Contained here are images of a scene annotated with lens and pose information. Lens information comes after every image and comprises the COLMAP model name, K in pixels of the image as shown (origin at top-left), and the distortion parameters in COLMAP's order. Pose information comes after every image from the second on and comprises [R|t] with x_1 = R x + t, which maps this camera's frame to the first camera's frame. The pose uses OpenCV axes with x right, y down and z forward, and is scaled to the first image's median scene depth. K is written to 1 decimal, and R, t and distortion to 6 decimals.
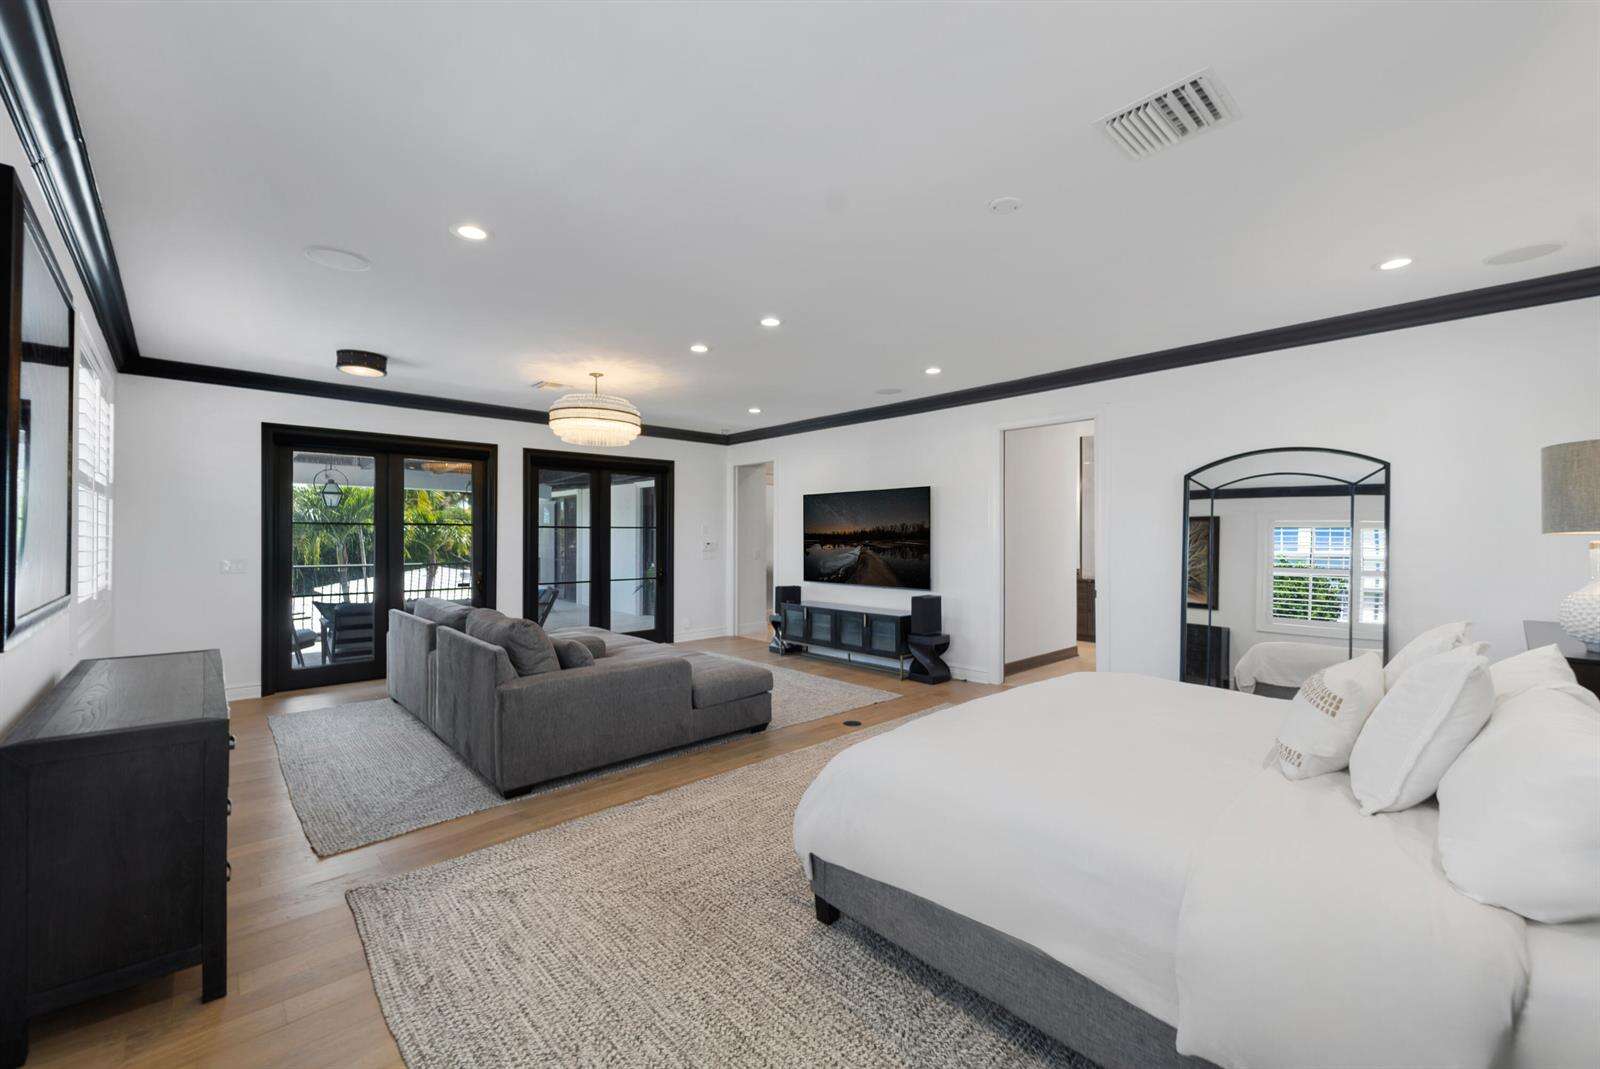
lens RADIAL K [[633.3, 0, 800.0], [0, 633.3, 534.5], [0, 0, 1]] dist [0.026634, -0.009517]
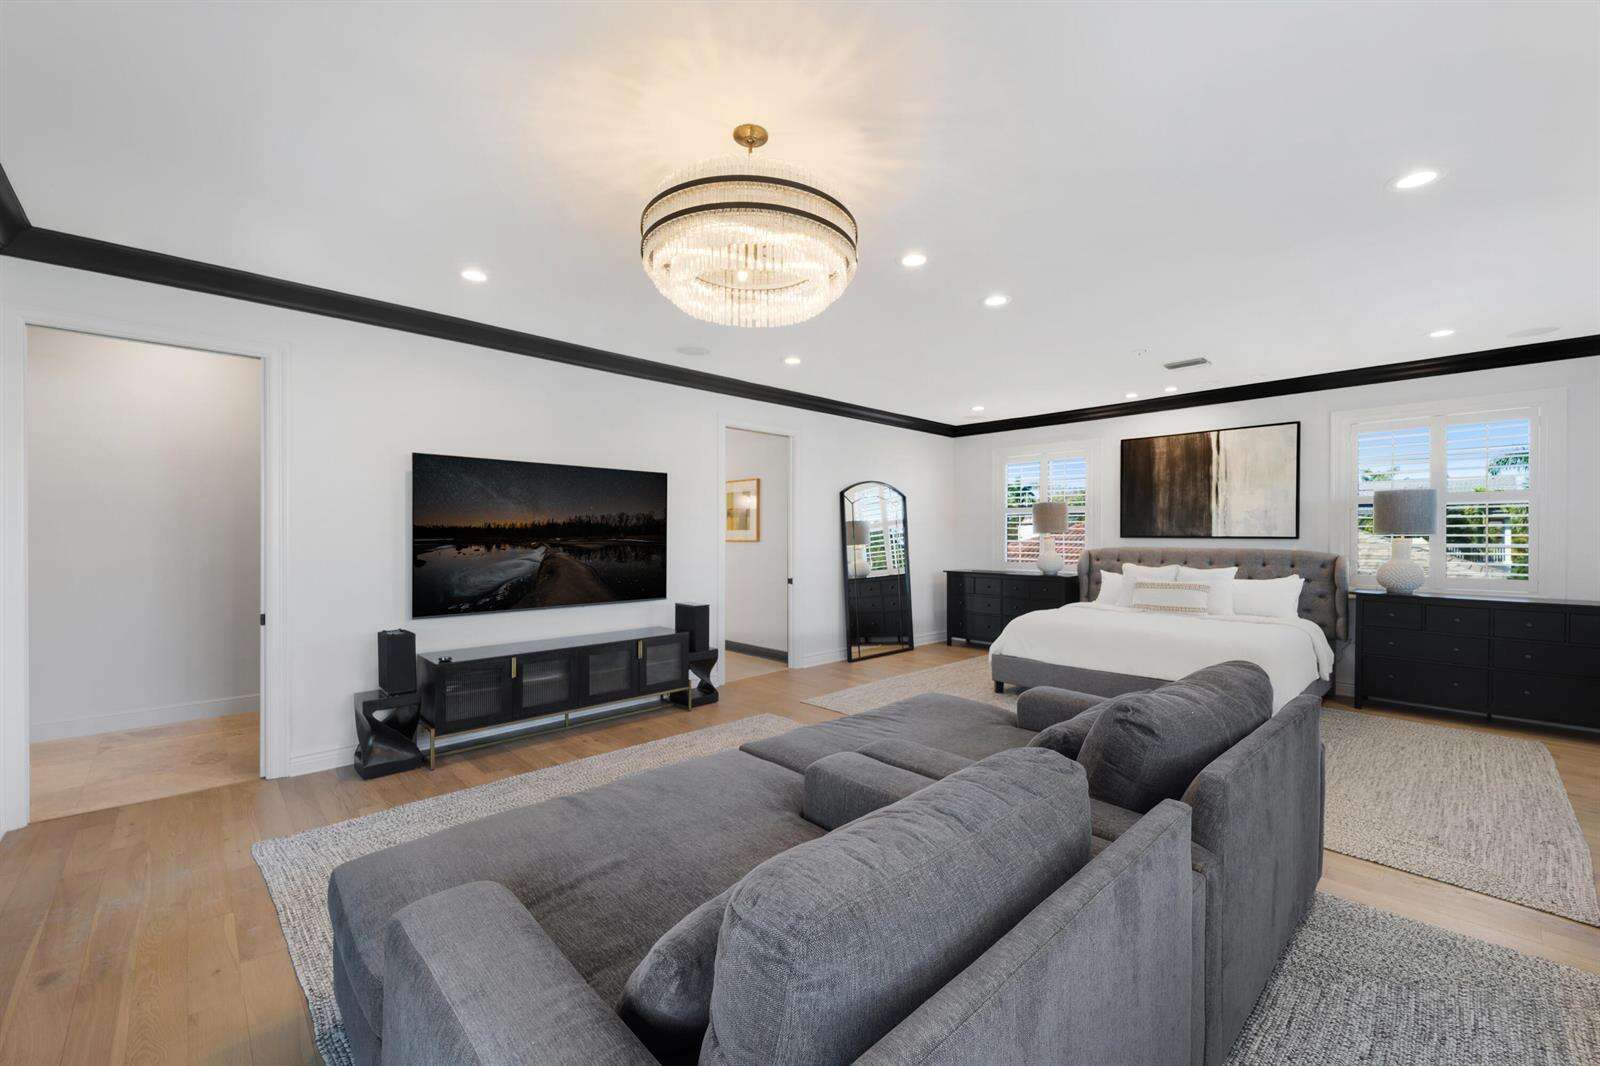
lens RADIAL K [[633.3, 0, 800.0], [0, 633.3, 533.0], [0, 0, 1]] dist [0.026634, -0.009517]
pose [[-0.006220, 0.004490, 0.999971, -0.565599], [-0.004866, 0.999978, -0.004520, 0.005711], [-0.999969, -0.004894, -0.006198, 0.749867]]
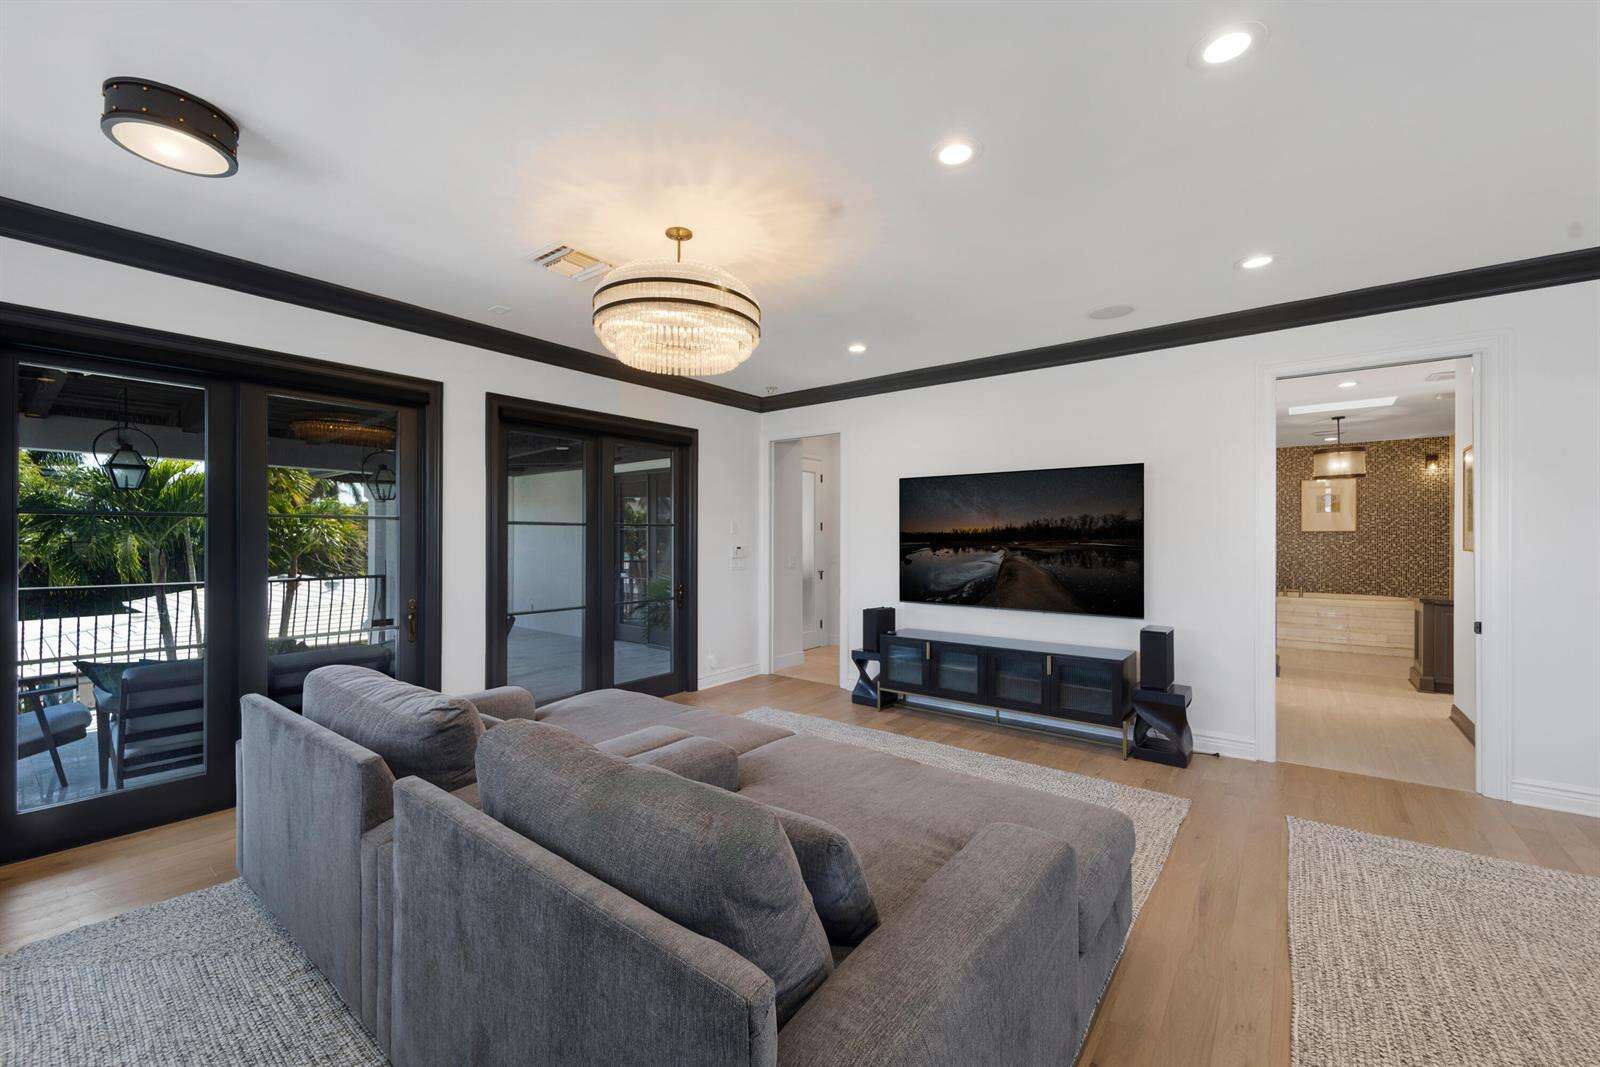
lens RADIAL K [[633.3, 0, 800.0], [0, 633.3, 533.5], [0, 0, 1]] dist [0.026634, -0.009517]
pose [[0.987758, -0.002032, 0.155978, -0.234730], [0.002304, 0.999996, -0.001563, 0.000239], [-0.155974, 0.001903, 0.987759, 0.353569]]
